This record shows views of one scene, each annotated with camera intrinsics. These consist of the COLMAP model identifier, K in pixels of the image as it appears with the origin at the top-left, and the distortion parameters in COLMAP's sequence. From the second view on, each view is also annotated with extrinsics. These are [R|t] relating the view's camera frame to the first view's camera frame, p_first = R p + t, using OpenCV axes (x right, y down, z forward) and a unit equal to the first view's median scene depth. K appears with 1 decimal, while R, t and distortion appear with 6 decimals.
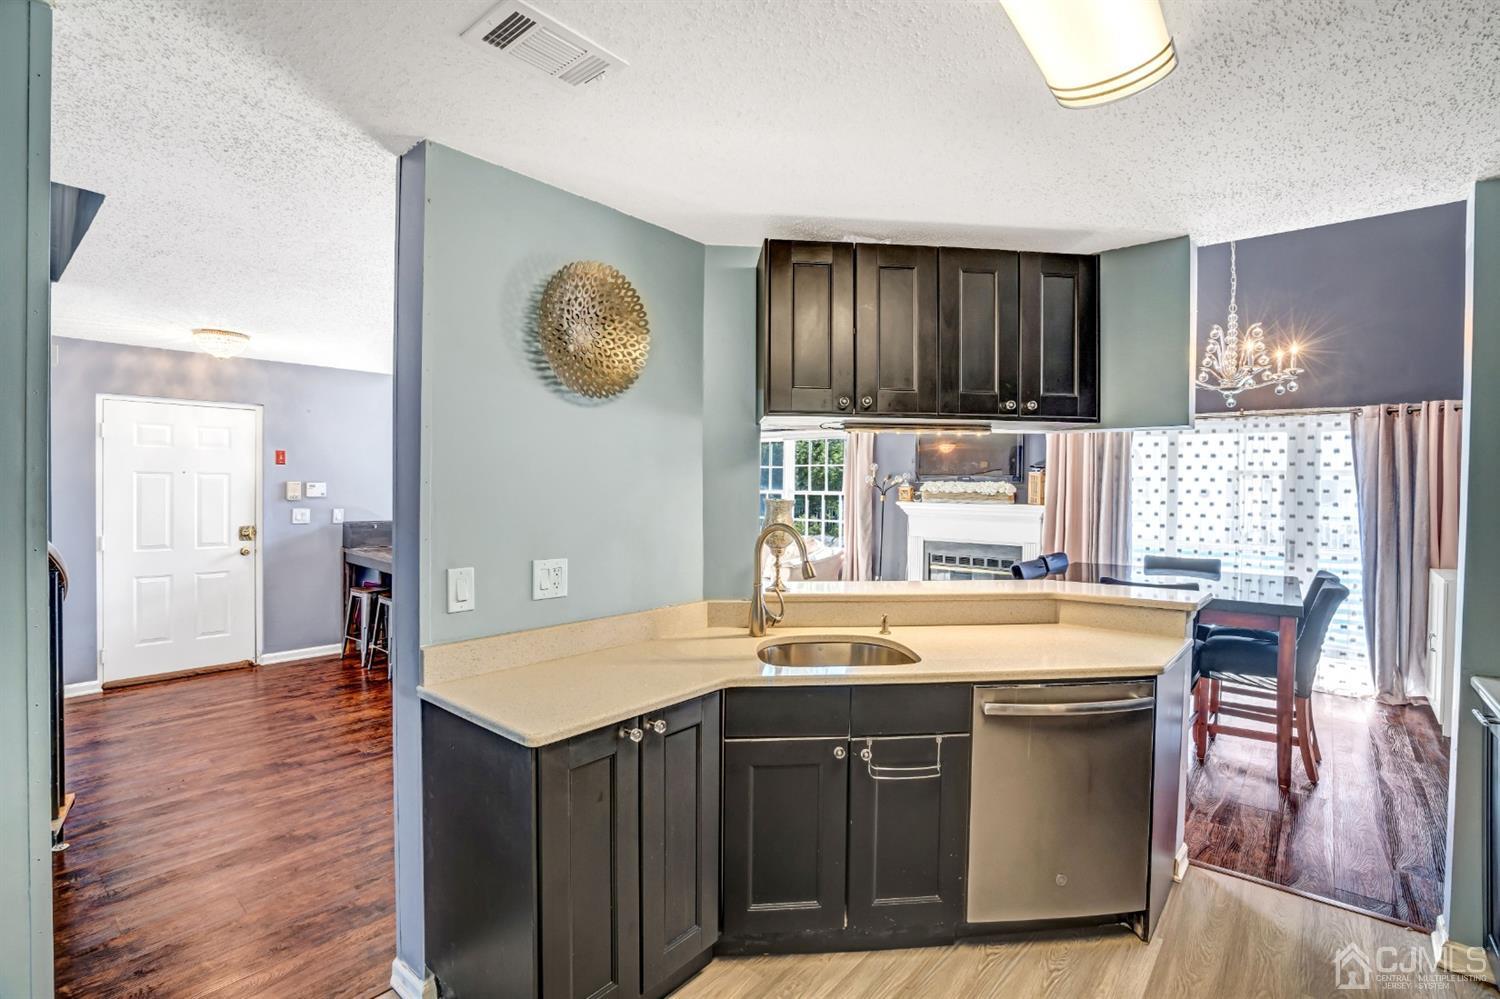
lens RADIAL K [[697.5, 0, 757.6], [0, 697.5, 496.4], [0, 0, 1]] dist [-0.054846, 0.018013]
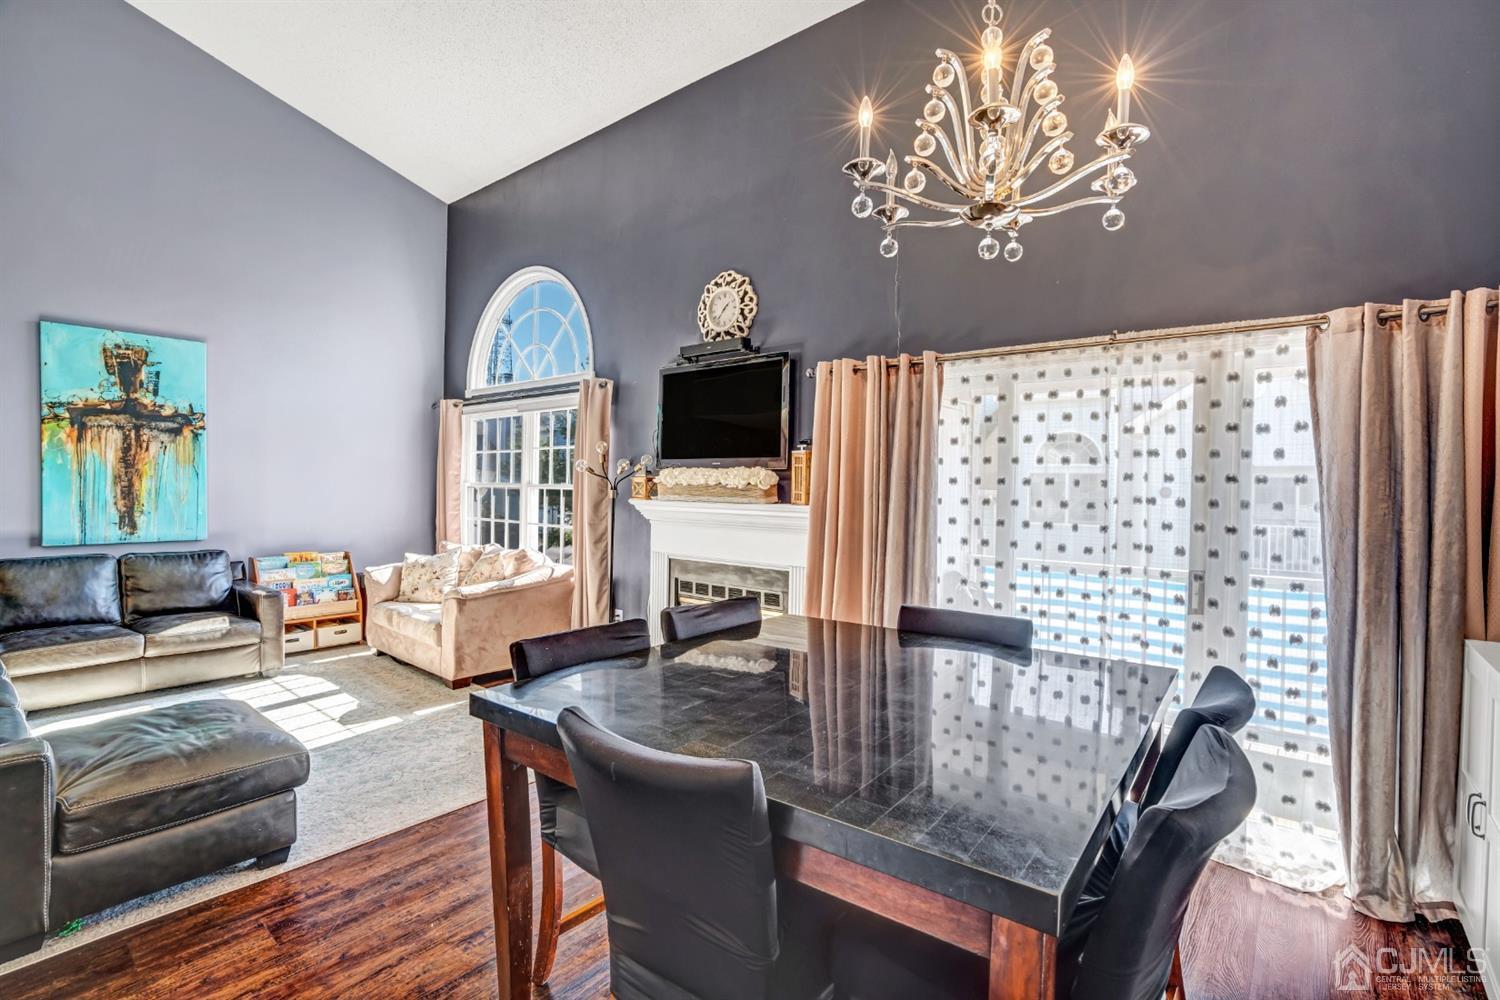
lens RADIAL K [[697.5, 0, 762.8], [0, 697.5, 496.2], [0, 0, 1]] dist [-0.054846, 0.018013]
pose [[0.999947, 0.004231, 0.009411, 0.440183], [-0.004235, 0.999991, 0.000362, 0.005732], [-0.009409, -0.000402, 0.999956, 0.468514]]
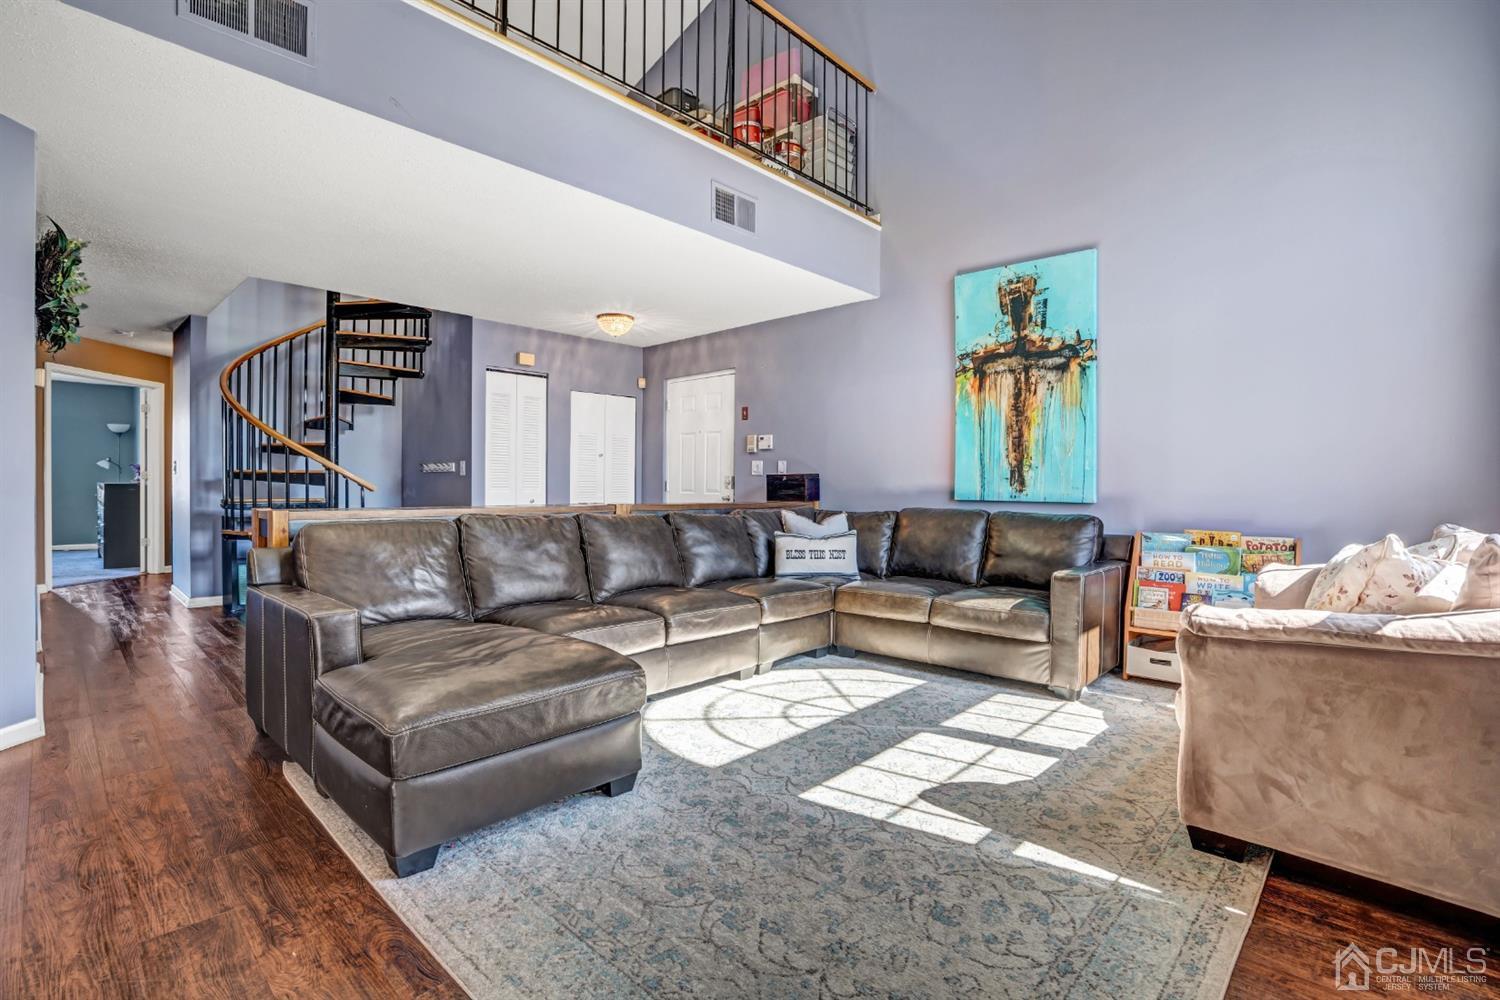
lens RADIAL K [[697.5, 0, 760.5], [0, 697.5, 490.3], [0, 0, 1]] dist [-0.054846, 0.018013]
pose [[-0.053579, -0.004880, -0.998552, 0.427470], [-0.026512, 0.999642, -0.003463, 0.072164], [0.998212, 0.026289, -0.053689, 1.140523]]
